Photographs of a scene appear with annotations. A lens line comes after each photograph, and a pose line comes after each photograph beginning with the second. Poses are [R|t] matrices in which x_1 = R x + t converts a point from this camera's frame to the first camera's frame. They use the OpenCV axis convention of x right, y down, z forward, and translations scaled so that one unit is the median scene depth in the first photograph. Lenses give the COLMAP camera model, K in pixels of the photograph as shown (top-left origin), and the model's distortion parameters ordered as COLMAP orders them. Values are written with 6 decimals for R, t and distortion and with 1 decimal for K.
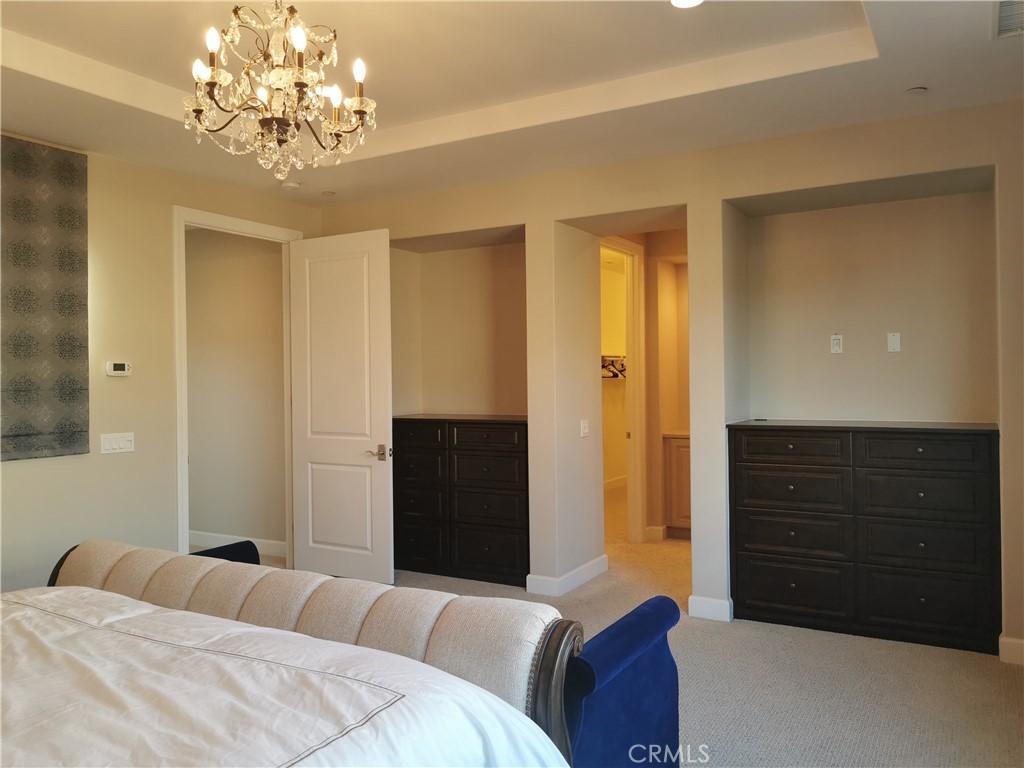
lens RADIAL K [[788.9, 0, 511.3], [0, 788.9, 386.4], [0, 0, 1]] dist [-0.011458, -0.006267]
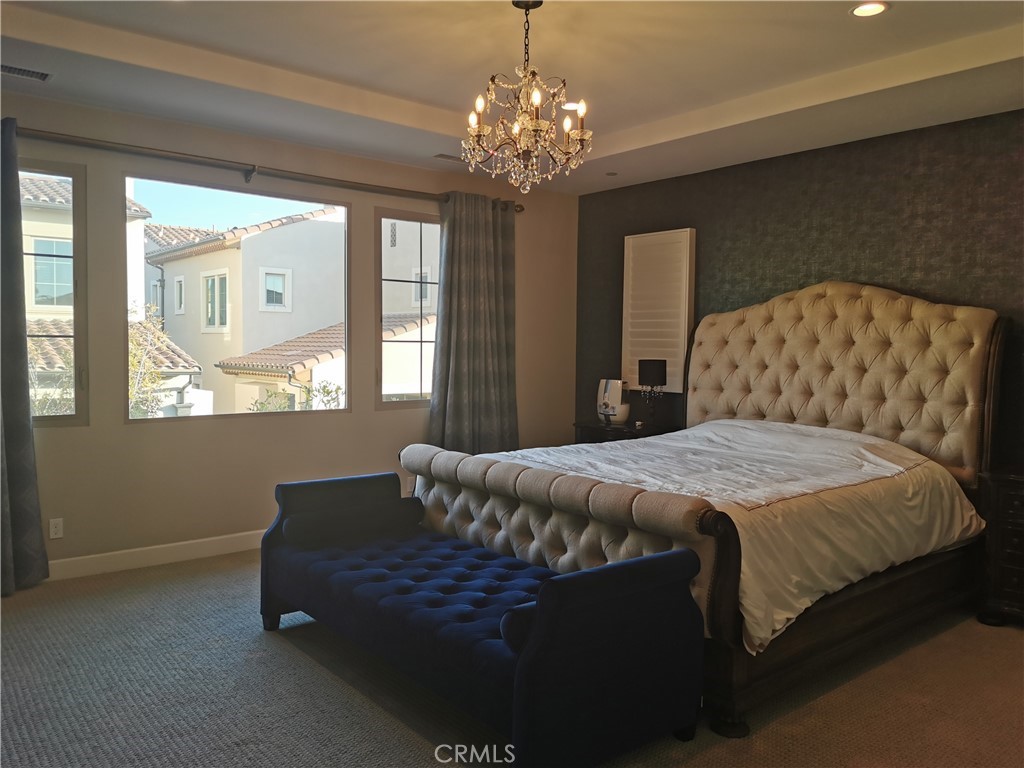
lens RADIAL K [[788.9, 0, 510.3], [0, 788.9, 383.3], [0, 0, 1]] dist [-0.011458, -0.006267]
pose [[0.938078, 0.030621, -0.345068, 0.186418], [-0.012665, 0.998451, 0.054171, 0.001742], [0.346192, -0.046447, 0.937013, -0.363360]]
